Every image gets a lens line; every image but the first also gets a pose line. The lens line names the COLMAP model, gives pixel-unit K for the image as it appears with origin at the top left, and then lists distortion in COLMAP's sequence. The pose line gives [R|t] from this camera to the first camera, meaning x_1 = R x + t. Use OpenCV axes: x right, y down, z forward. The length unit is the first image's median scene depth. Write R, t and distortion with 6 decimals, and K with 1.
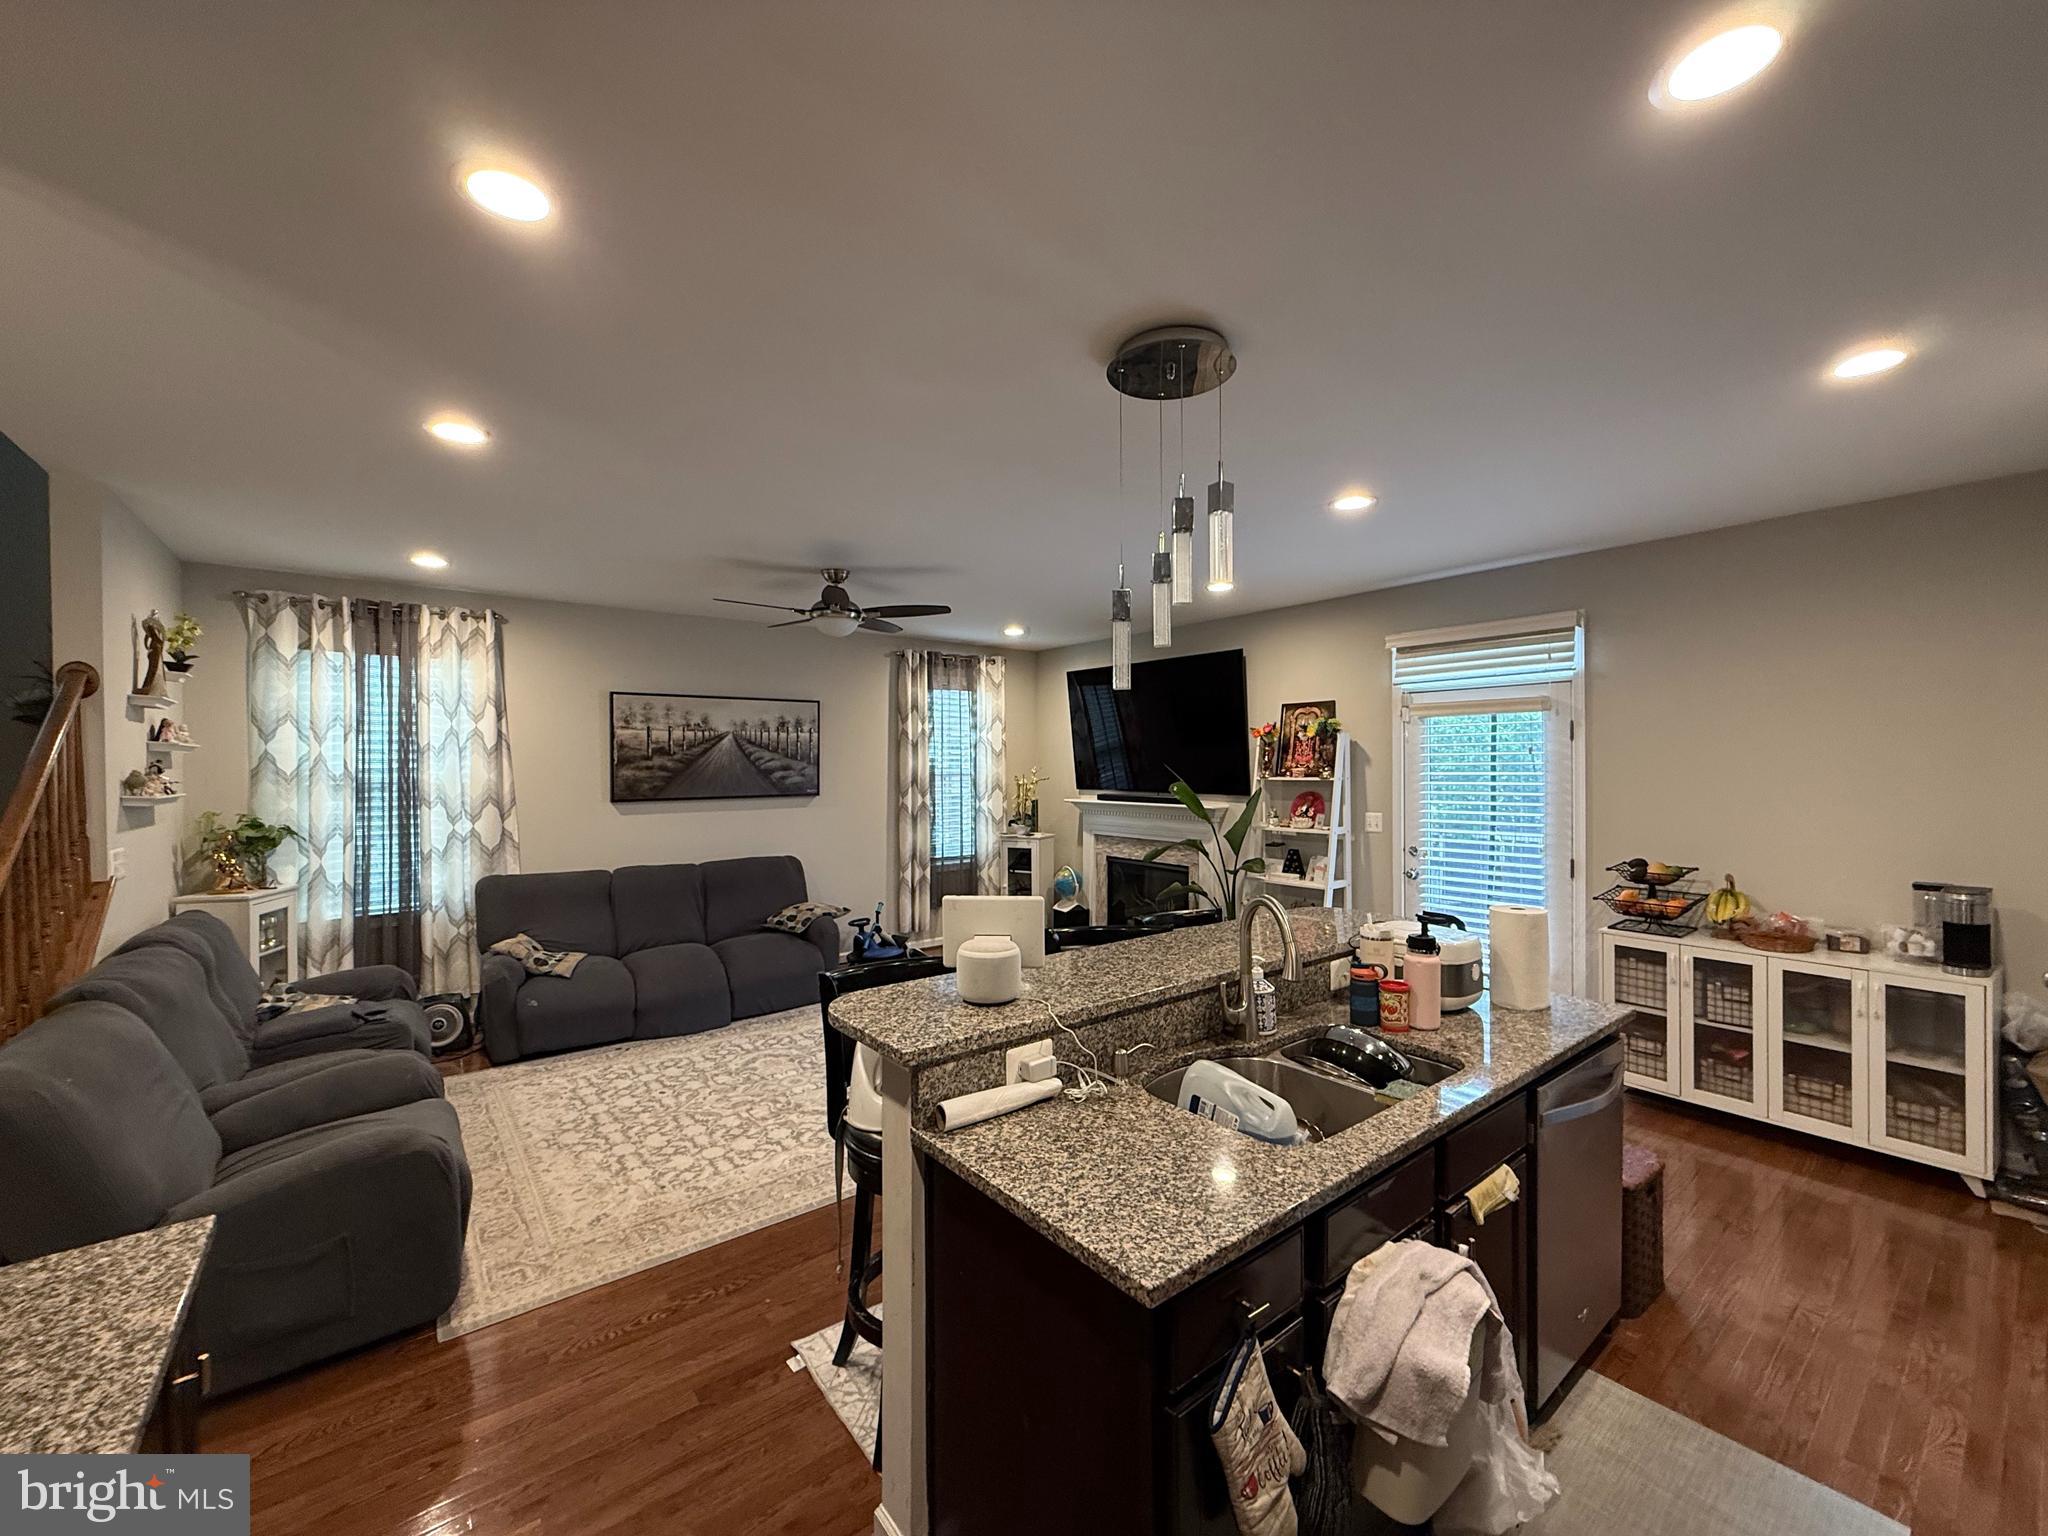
lens RADIAL K [[813.1, 0, 1019.2], [0, 813.1, 767.0], [0, 0, 1]] dist [-0.000494, 0.000195]
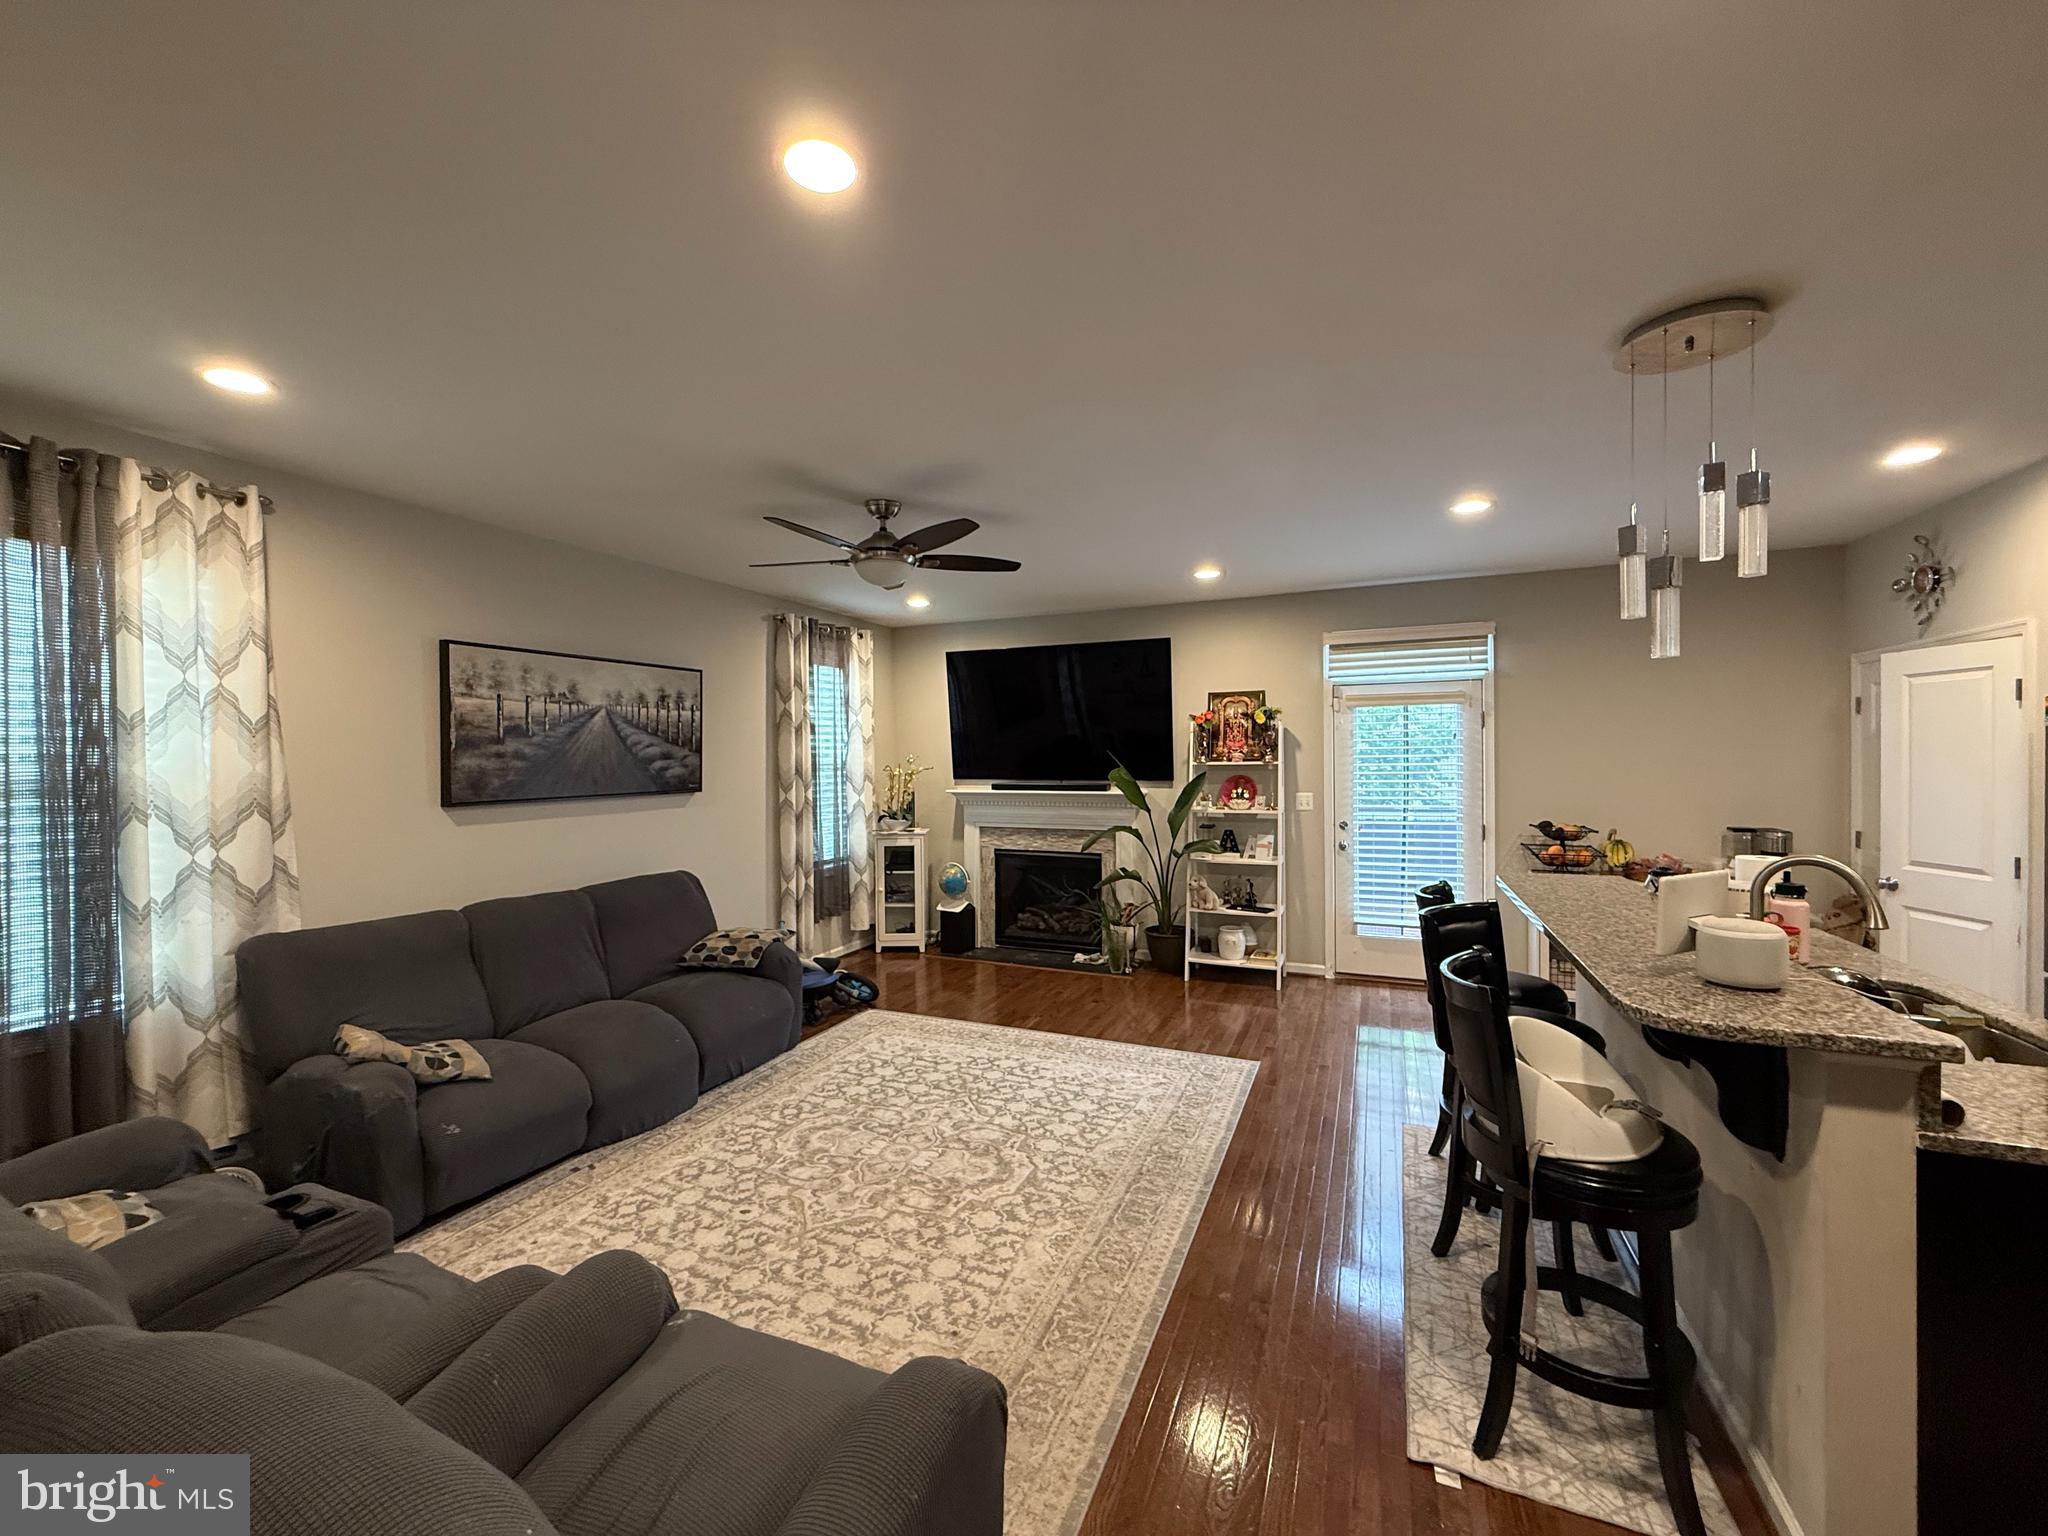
lens RADIAL K [[813.1, 0, 1019.2], [0, 813.1, 767.0], [0, 0, 1]] dist [-0.000494, 0.000195]
pose [[0.880056, -0.010206, 0.474760, -0.397725], [0.007821, 0.999945, 0.006998, 0.009634], [-0.474805, -0.002445, 0.880088, 0.192810]]
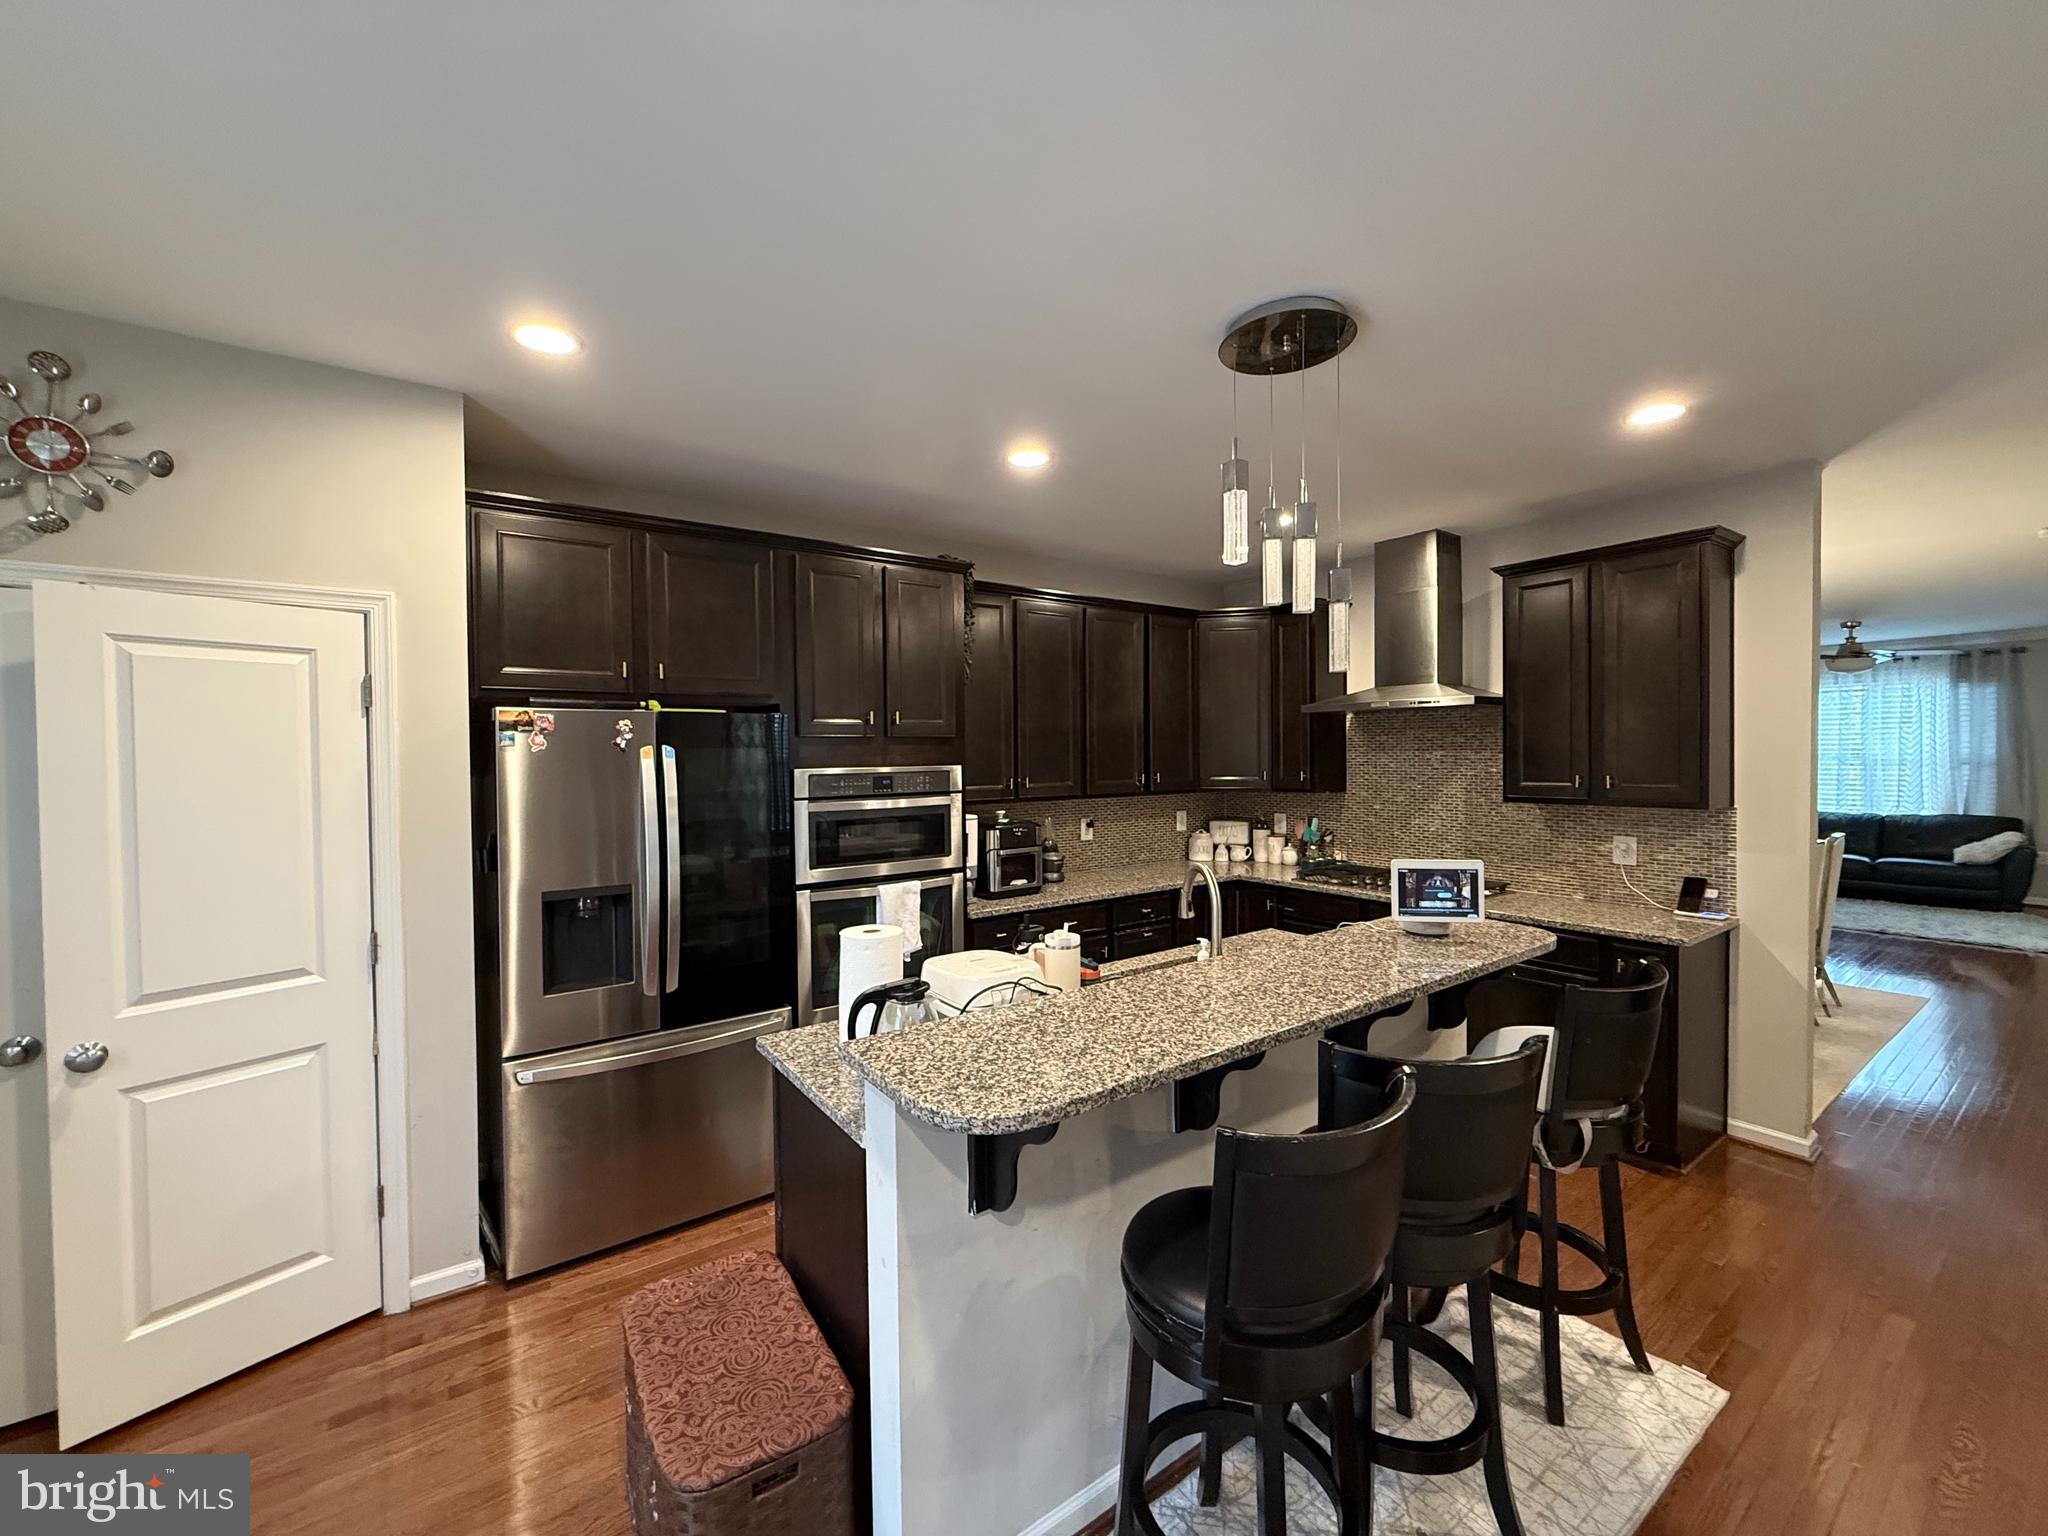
lens RADIAL K [[813.1, 0, 1019.2], [0, 813.1, 767.0], [0, 0, 1]] dist [-0.000494, 0.000195]
pose [[-0.999030, 0.013860, 0.041793, 0.179932], [0.014720, 0.999685, 0.020332, -0.002649], [-0.041499, 0.020927, -0.998919, 0.764454]]
